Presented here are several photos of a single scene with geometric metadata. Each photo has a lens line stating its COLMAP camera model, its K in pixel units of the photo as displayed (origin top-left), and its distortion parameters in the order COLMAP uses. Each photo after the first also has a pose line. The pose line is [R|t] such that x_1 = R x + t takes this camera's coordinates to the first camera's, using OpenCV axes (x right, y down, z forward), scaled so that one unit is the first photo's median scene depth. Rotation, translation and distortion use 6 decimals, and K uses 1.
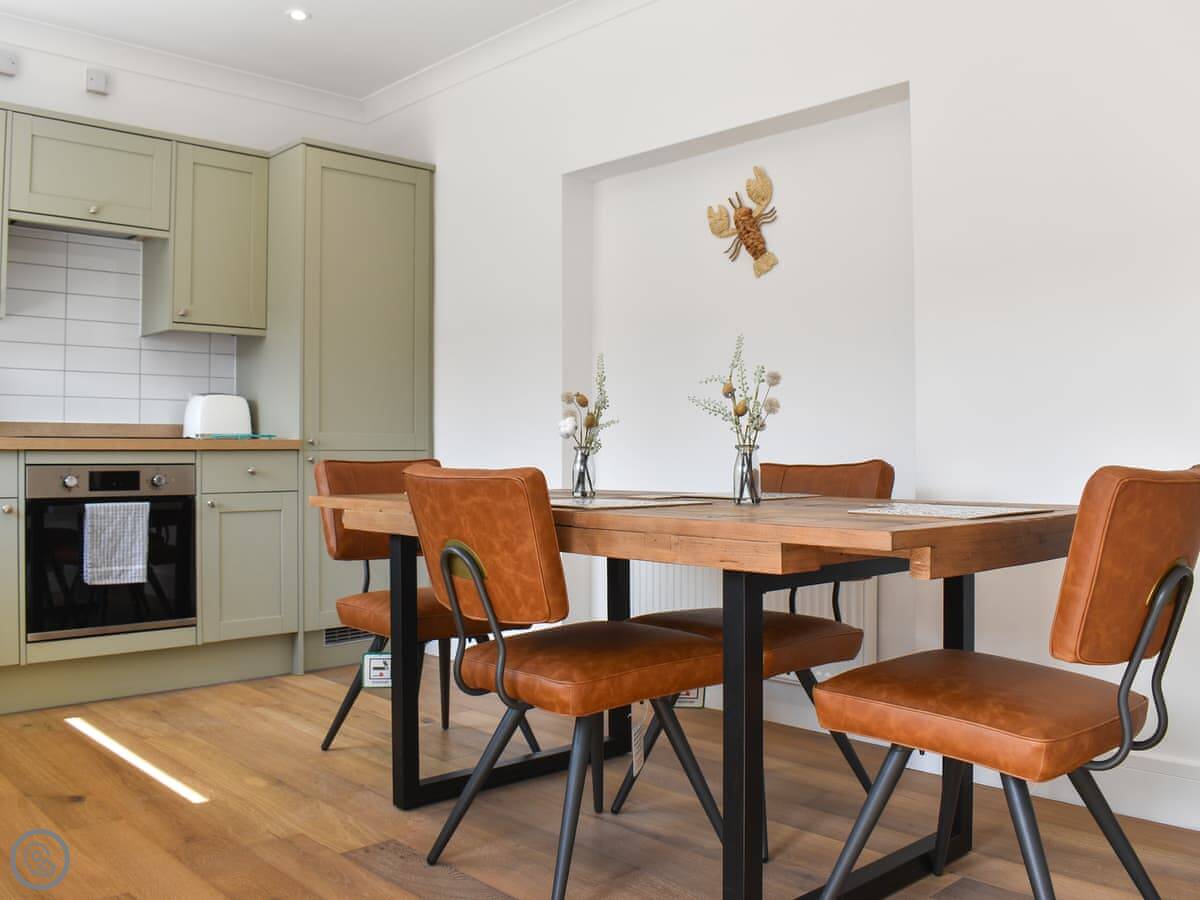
lens RADIAL K [[1081.0, 0, 604.2], [0, 1081.0, 448.9], [0, 0, 1]] dist [-0.081266, -0.007834]
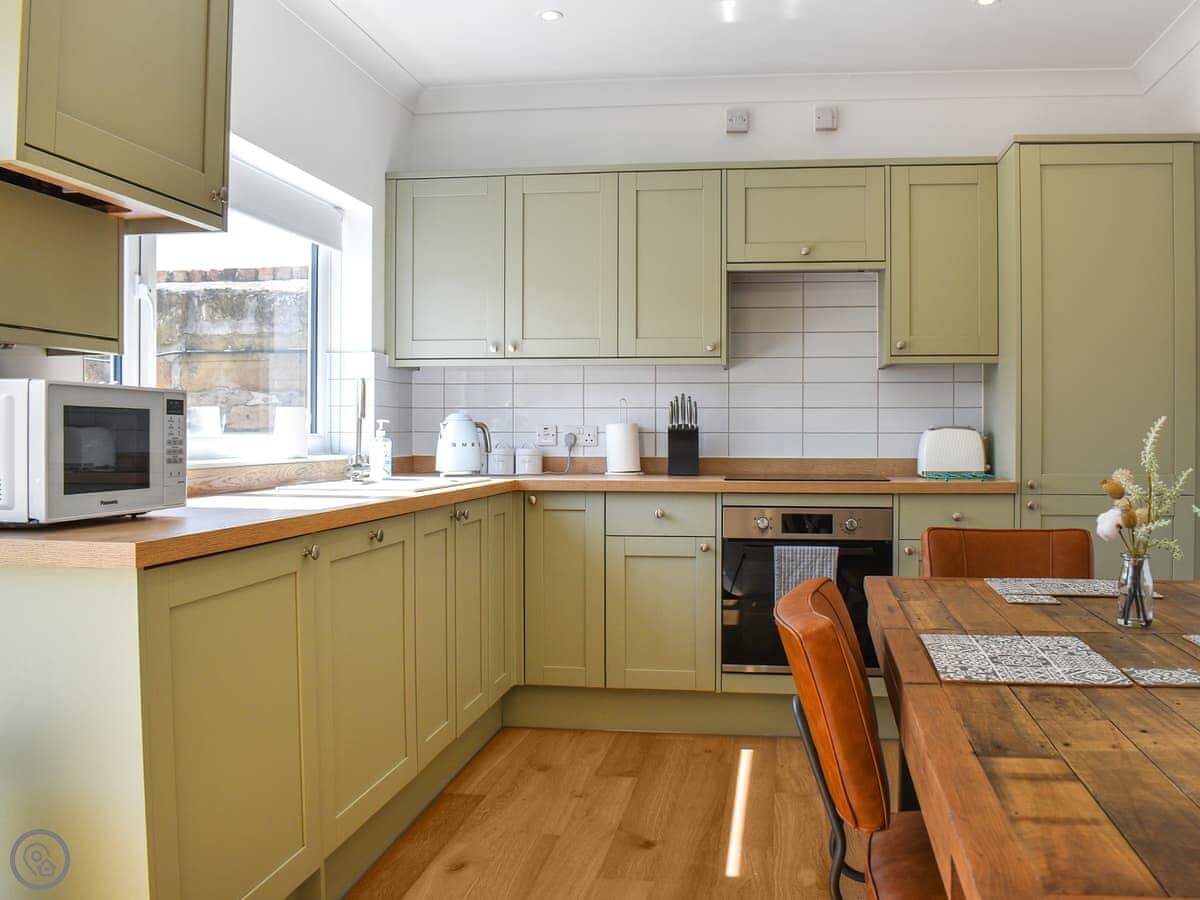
lens RADIAL K [[1081.0, 0, 604.2], [0, 1081.0, 448.9], [0, 0, 1]] dist [-0.081266, -0.007834]
pose [[0.617327, 0.012044, -0.786614, 0.207844], [0.001133, 0.999868, 0.016198, -0.054007], [0.786705, -0.010890, 0.617232, 0.211044]]
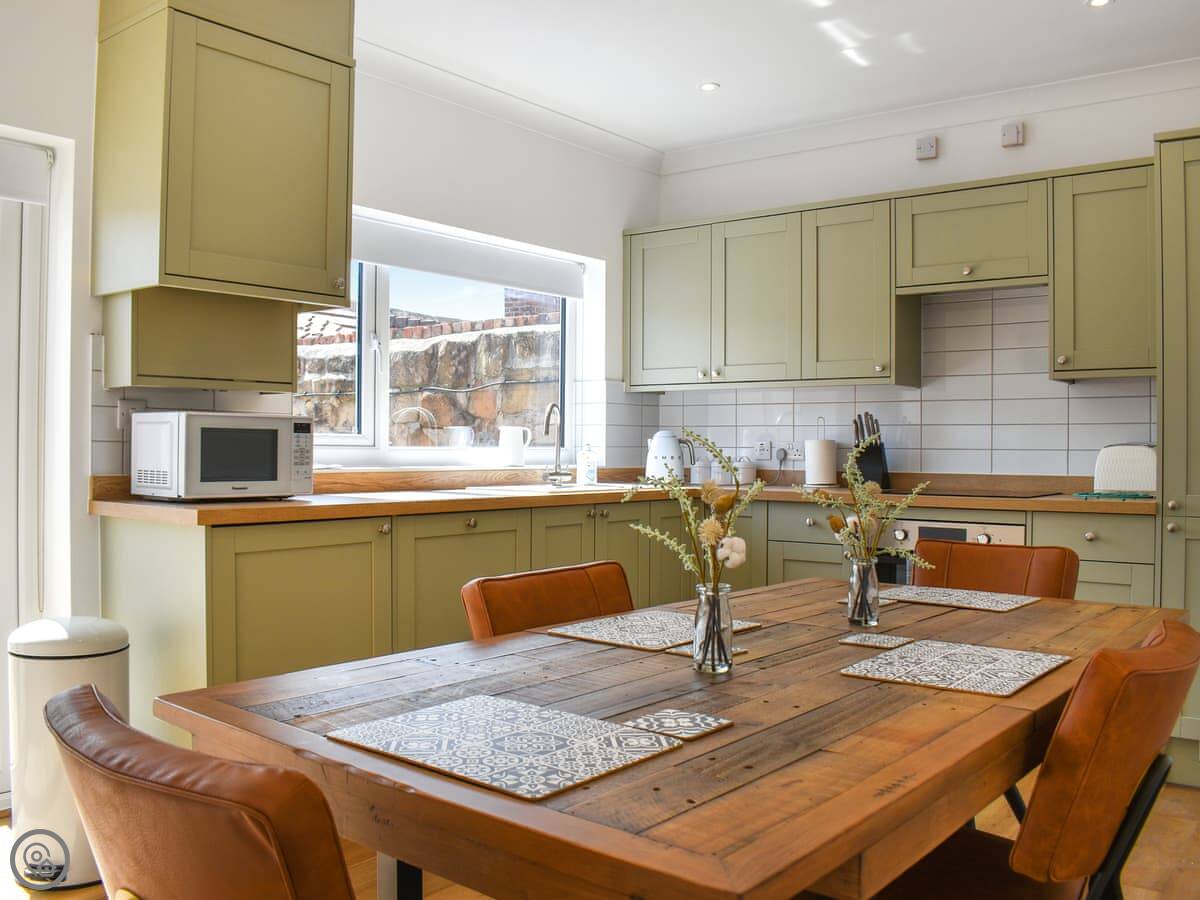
lens RADIAL K [[1065.9, 0, 554.8], [0, 1065.9, 447.4], [0, 0, 1]] dist [-0.064577, -0.002780]
pose [[0.115415, 0.001138, -0.993317, 0.489262], [-0.004225, 0.999991, 0.000655, -0.053160], [0.993308, 0.004121, 0.115419, 0.480776]]
